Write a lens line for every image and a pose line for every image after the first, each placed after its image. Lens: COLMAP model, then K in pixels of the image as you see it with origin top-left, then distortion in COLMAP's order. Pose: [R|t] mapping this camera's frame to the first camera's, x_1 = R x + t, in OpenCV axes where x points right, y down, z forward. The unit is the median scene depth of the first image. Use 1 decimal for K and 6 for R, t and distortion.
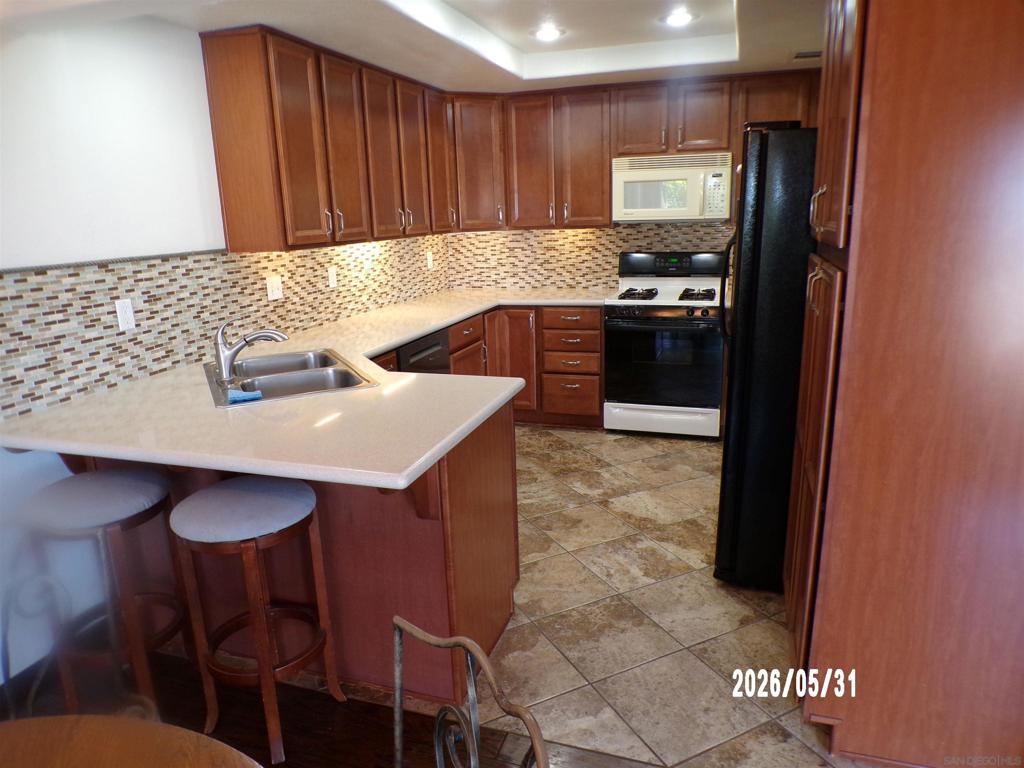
lens RADIAL K [[683.2, 0, 505.9], [0, 683.2, 388.6], [0, 0, 1]] dist [-0.049712, 0.023520]
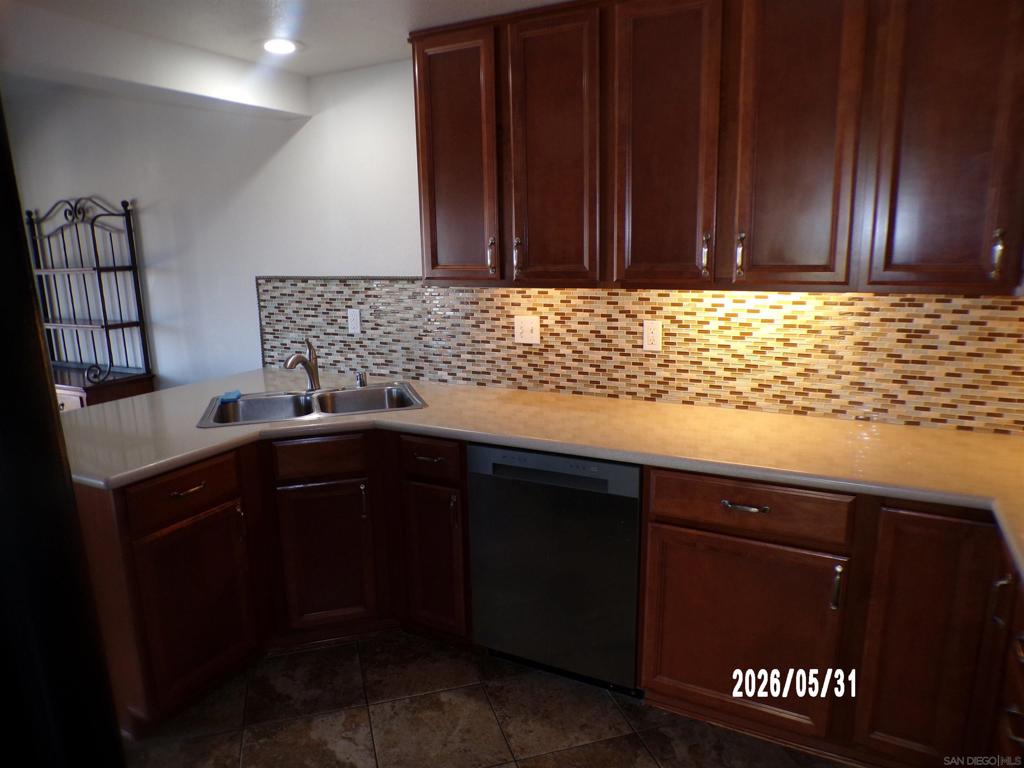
lens RADIAL K [[683.2, 0, 505.9], [0, 683.2, 388.6], [0, 0, 1]] dist [-0.049712, 0.023520]
pose [[-0.158941, 0.235676, -0.958746, 0.557527], [-0.227217, 0.936292, 0.267824, -0.350600], [0.960786, 0.260412, -0.095265, 1.264694]]
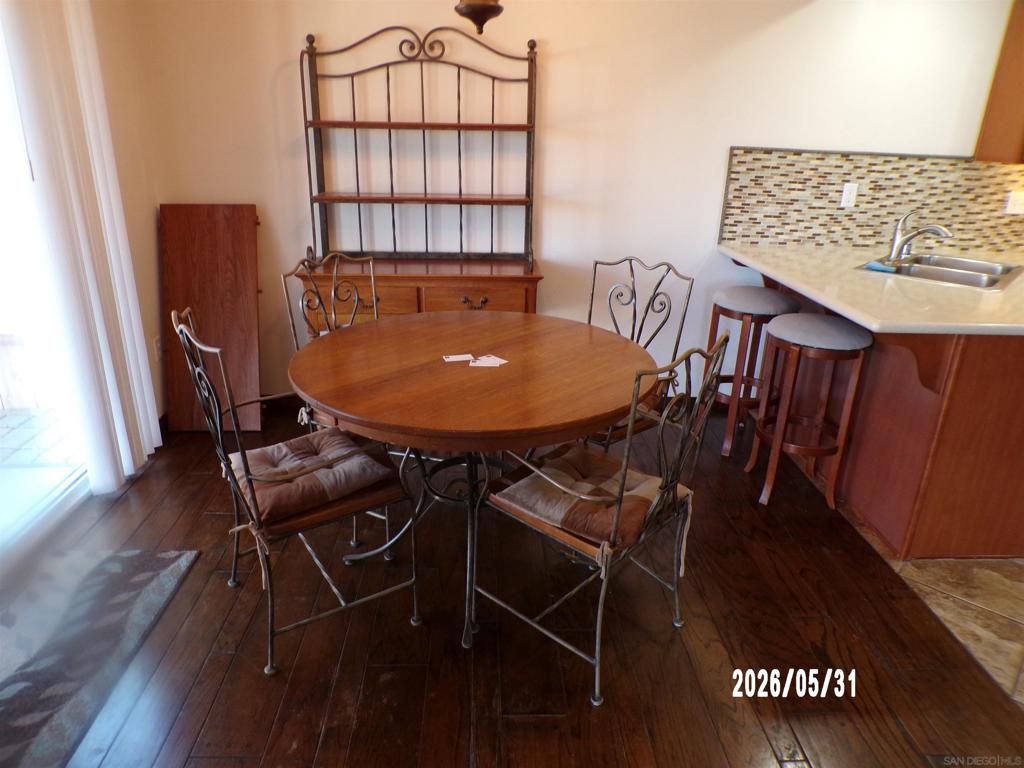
lens RADIAL K [[683.2, 0, 505.9], [0, 683.2, 388.6], [0, 0, 1]] dist [-0.049712, 0.023520]
pose [[0.353138, 0.375961, -0.856707, 0.422750], [-0.276462, 0.916746, 0.288350, 0.039039], [0.893791, 0.135020, 0.427677, -0.106934]]
